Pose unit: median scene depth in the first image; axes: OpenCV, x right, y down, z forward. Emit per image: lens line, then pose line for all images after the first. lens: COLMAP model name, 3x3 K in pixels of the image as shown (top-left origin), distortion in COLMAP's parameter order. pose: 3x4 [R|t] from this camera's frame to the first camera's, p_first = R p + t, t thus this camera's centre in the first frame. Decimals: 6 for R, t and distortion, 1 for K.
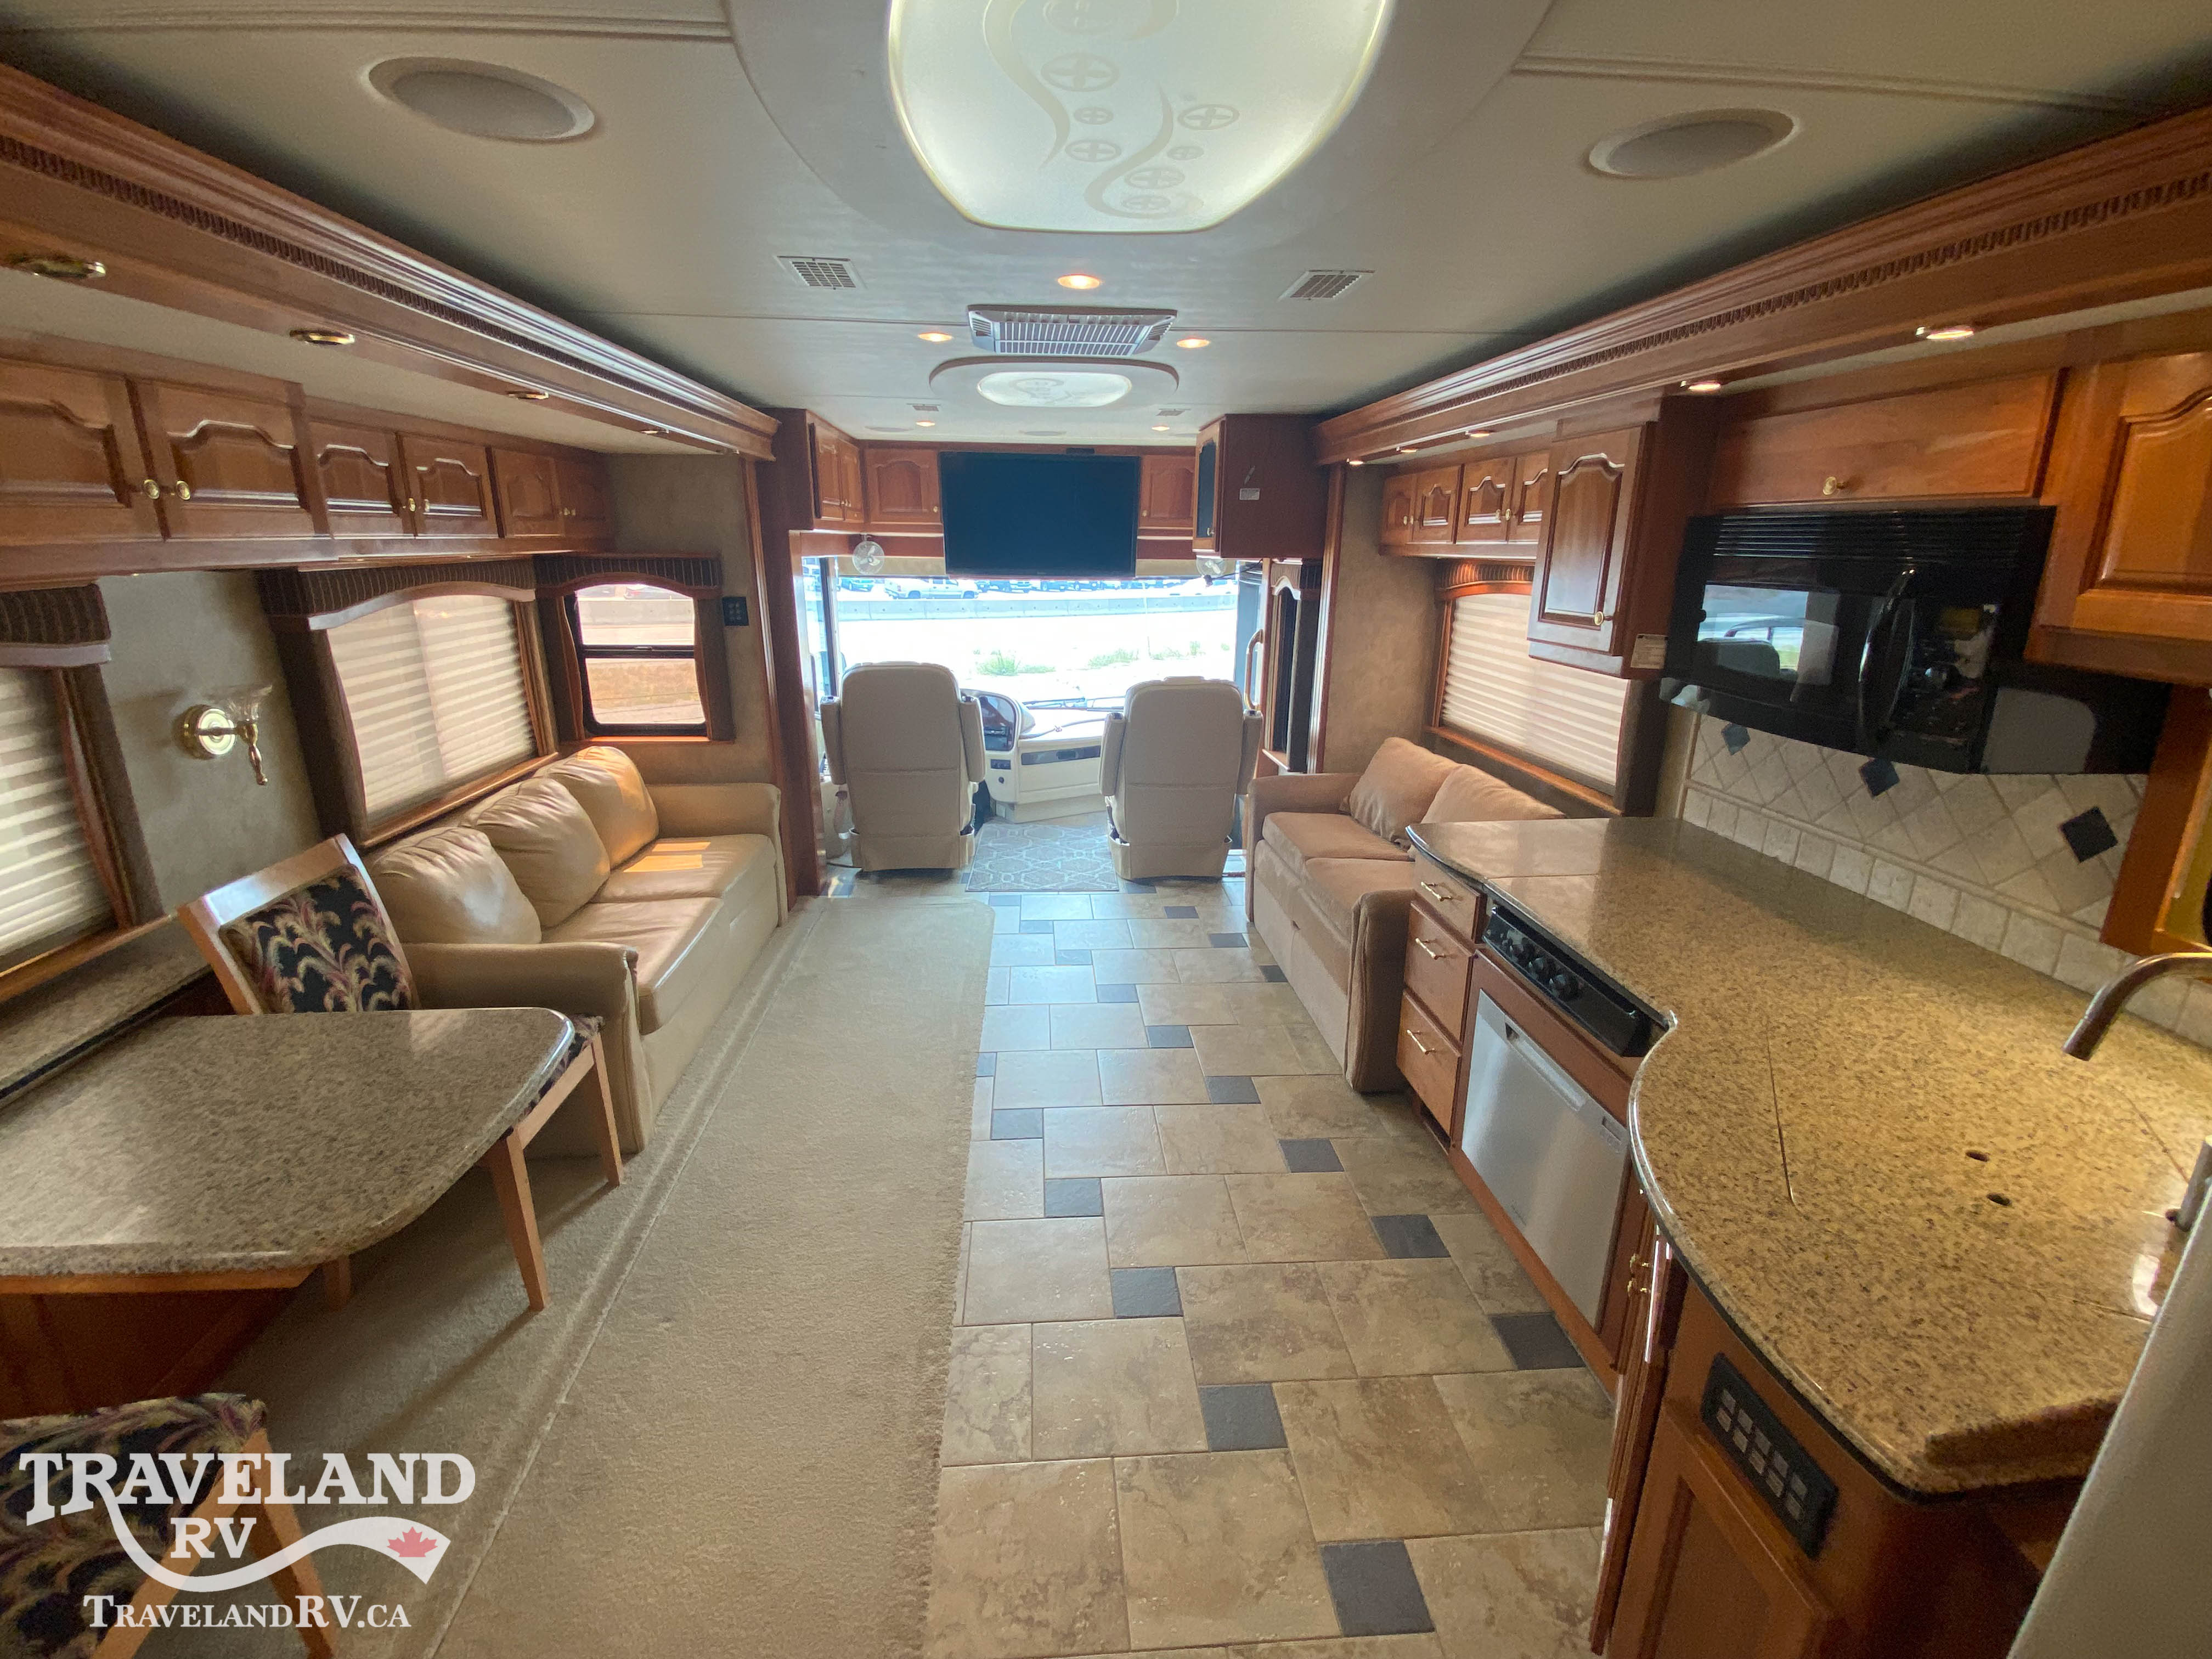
lens RADIAL K [[970.4, 0, 1102.4], [0, 970.4, 843.9], [0, 0, 1]] dist [0.016069, -0.017691]
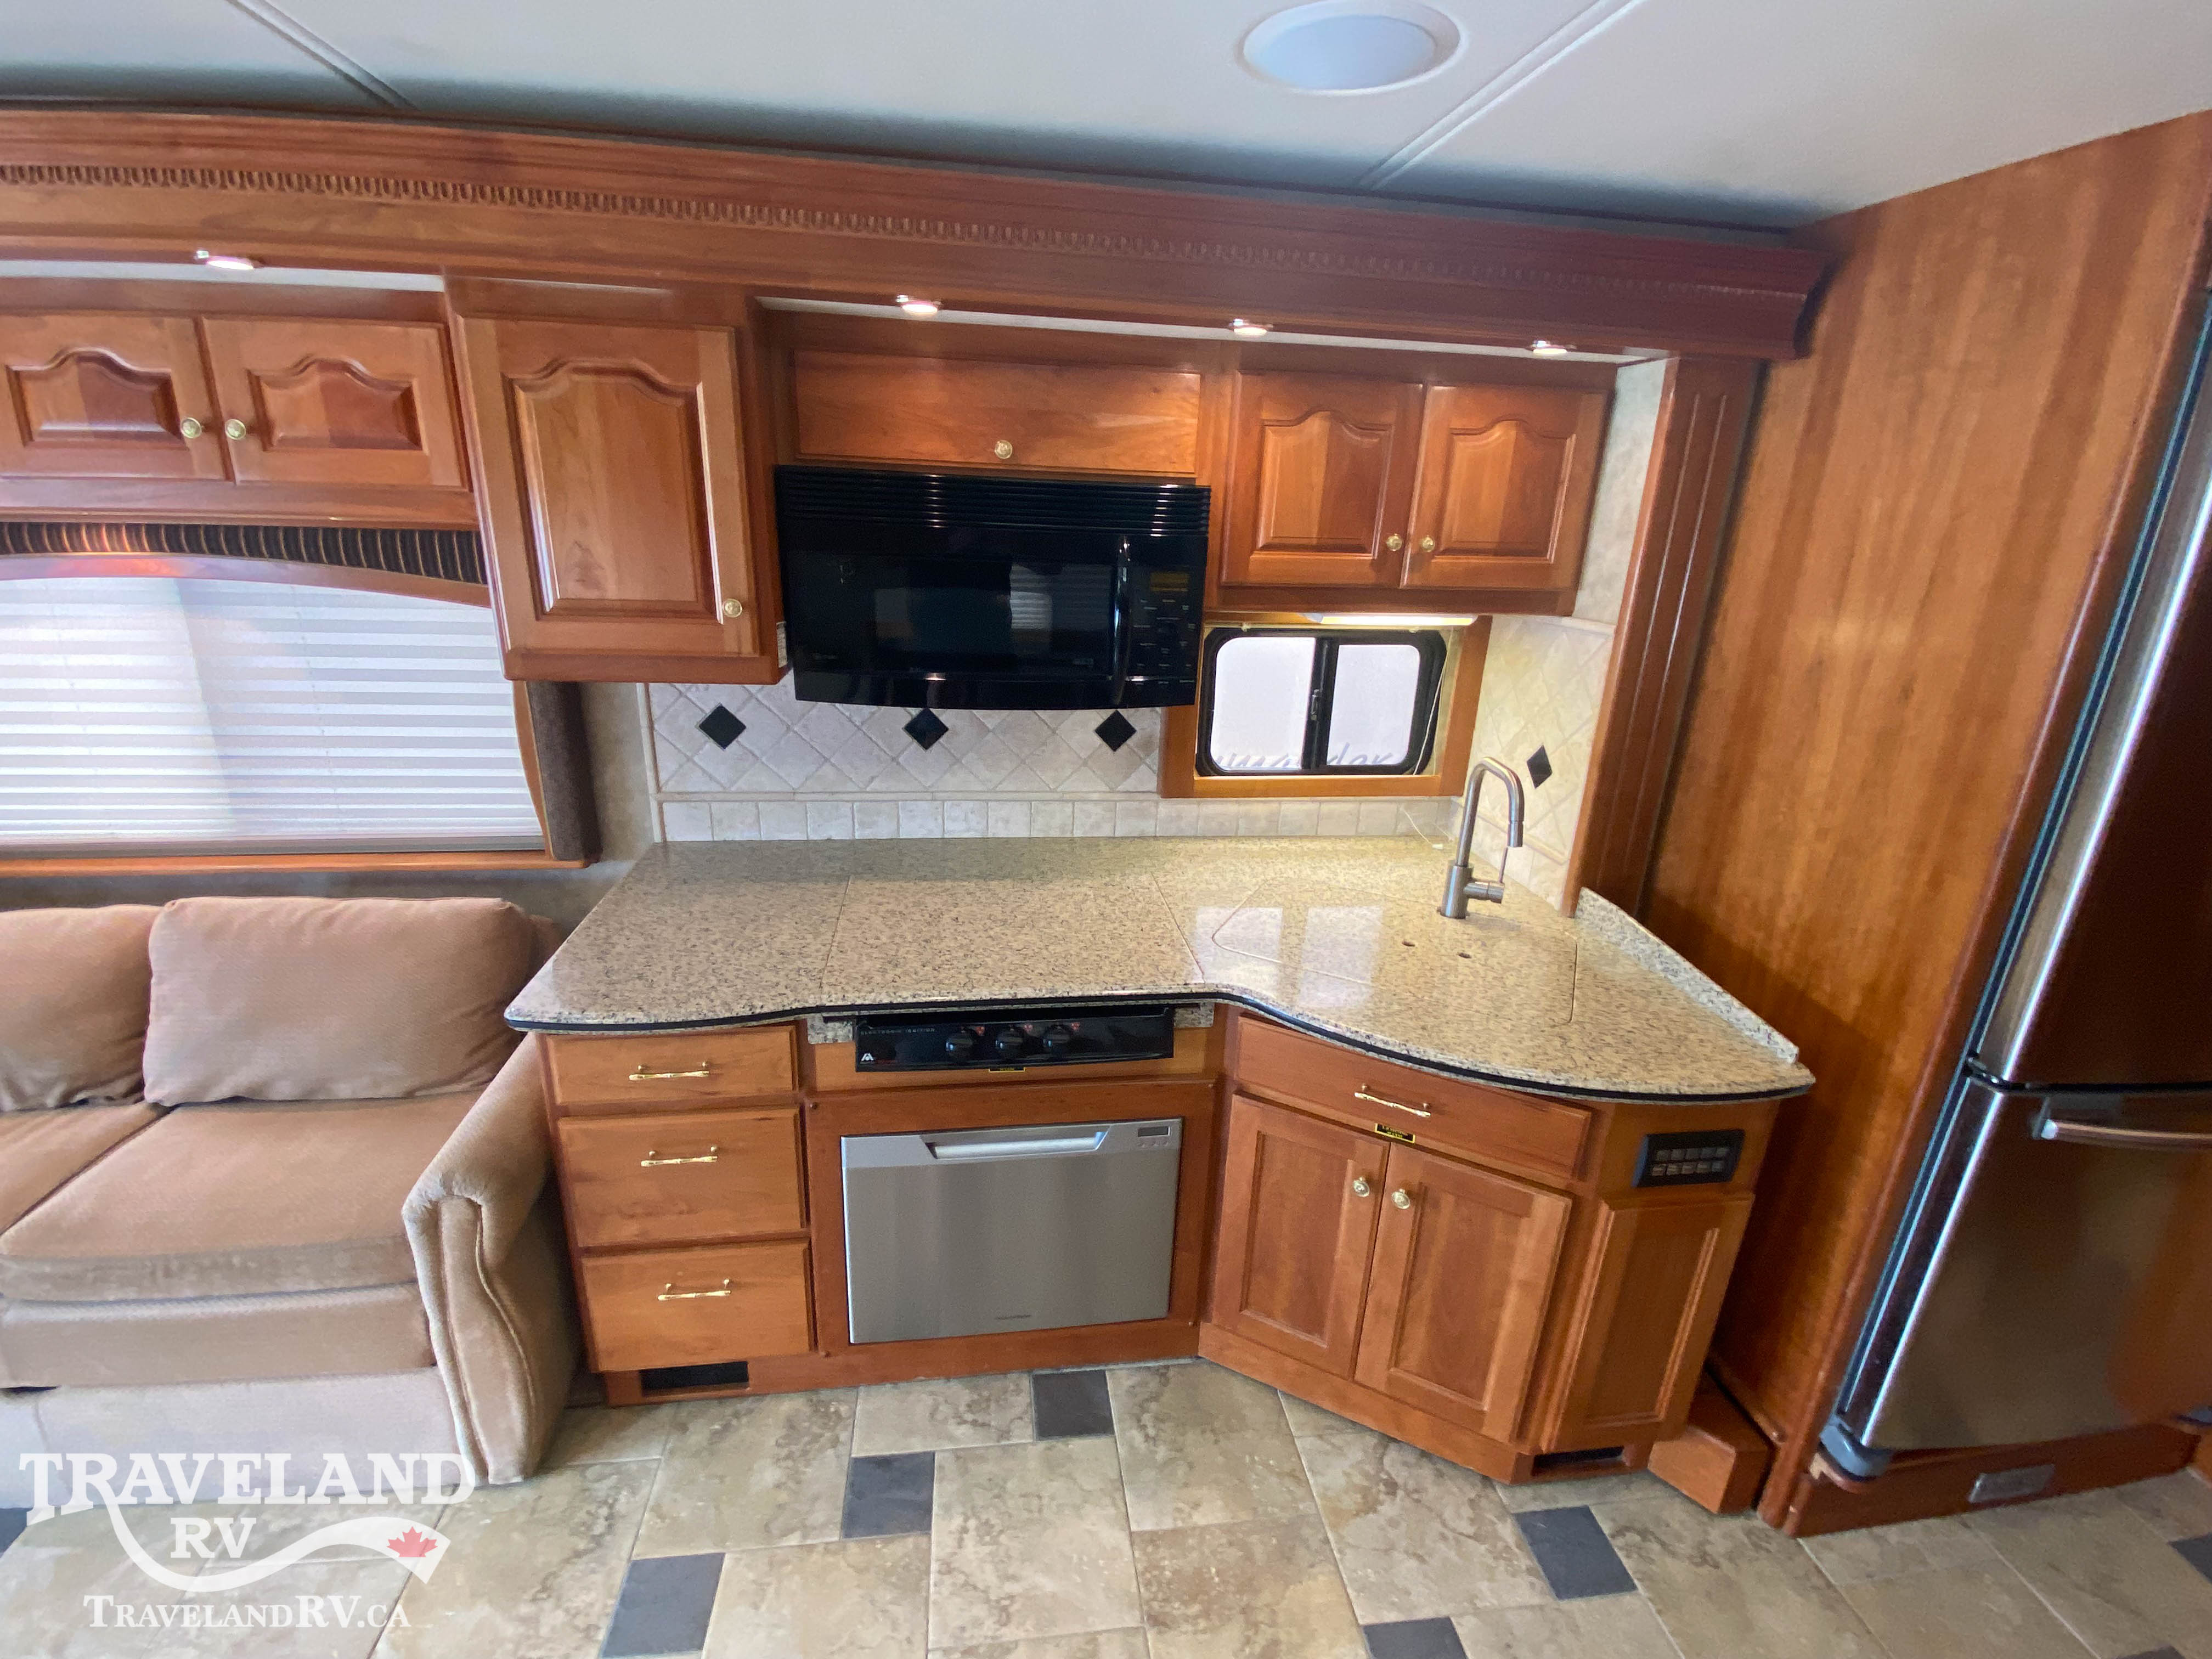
lens RADIAL K [[970.4, 0, 1096.5], [0, 970.4, 829.7], [0, 0, 1]] dist [0.016069, -0.017691]
pose [[-0.058401, -0.313998, 0.947626, -0.189551], [0.261849, 0.911192, 0.318063, -0.199759], [-0.963340, 0.266710, 0.029006, 0.640597]]
